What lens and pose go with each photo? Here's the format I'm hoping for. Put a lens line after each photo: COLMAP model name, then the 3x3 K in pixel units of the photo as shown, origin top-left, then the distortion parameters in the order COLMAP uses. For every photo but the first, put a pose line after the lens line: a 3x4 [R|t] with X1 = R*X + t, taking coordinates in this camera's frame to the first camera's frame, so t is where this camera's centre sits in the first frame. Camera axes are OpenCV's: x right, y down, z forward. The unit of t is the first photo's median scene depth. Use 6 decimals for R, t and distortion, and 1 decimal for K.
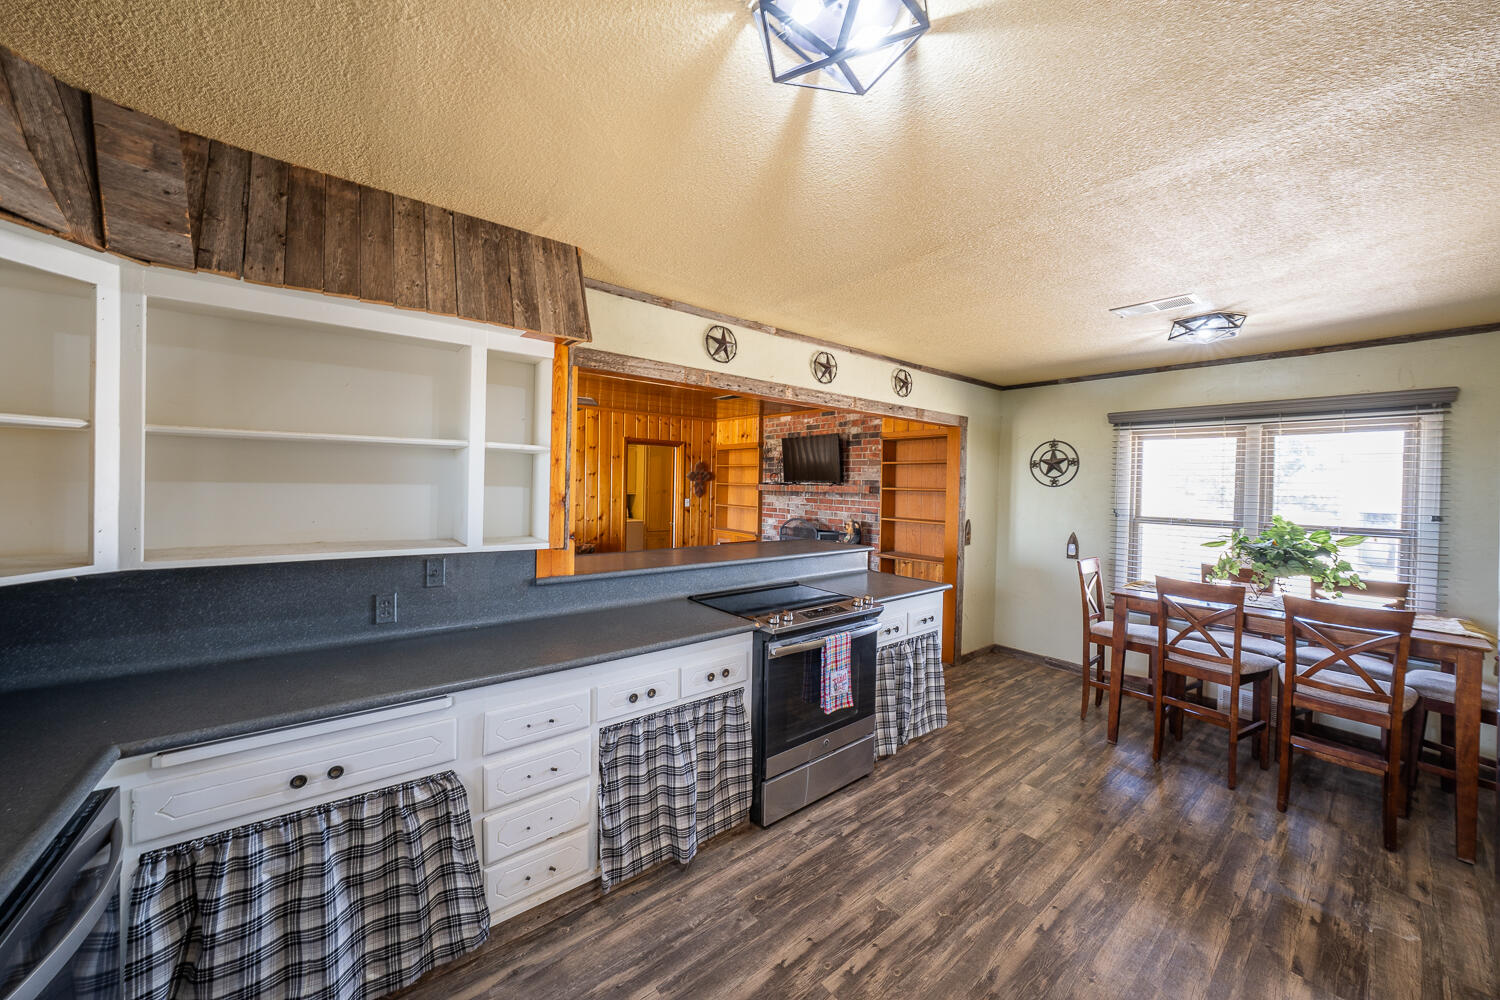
lens RADIAL K [[550.9, 0, 755.5], [0, 550.9, 494.6], [0, 0, 1]] dist [-0.000667, -0.000021]
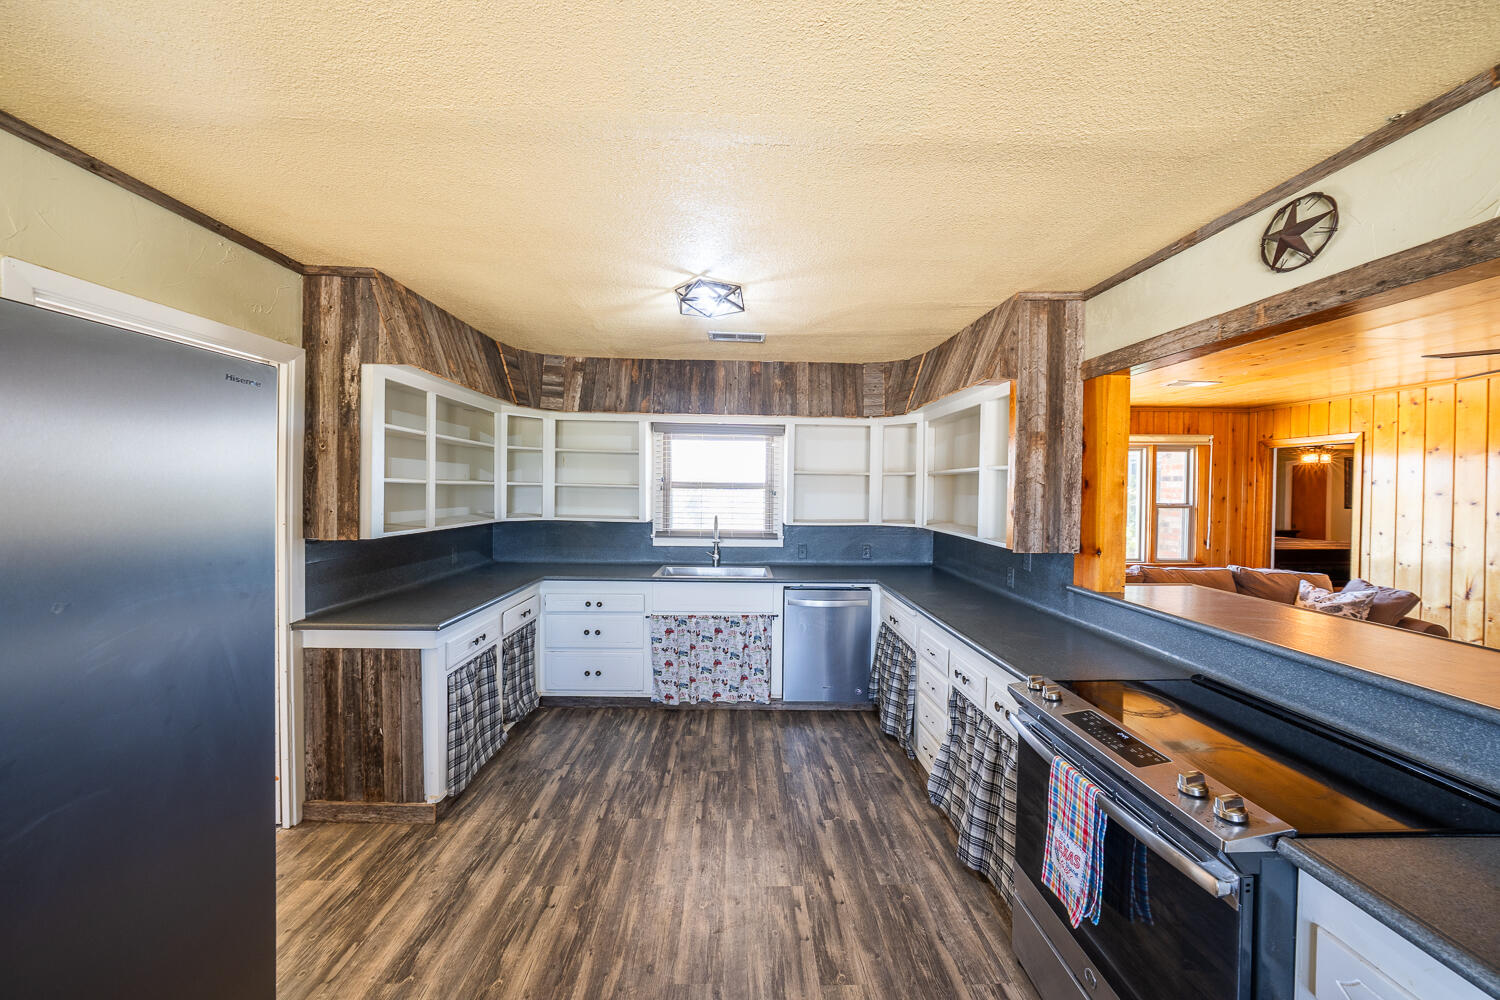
lens RADIAL K [[521.4, 0, 749.7], [0, 521.4, 495.9], [0, 0, 1]] dist [-0.000054, -0.000004]
pose [[-0.614312, -0.002946, -0.789057, 1.052107], [-0.028276, 0.999433, 0.018282, -0.032023], [0.788556, 0.033542, -0.614047, 1.476138]]
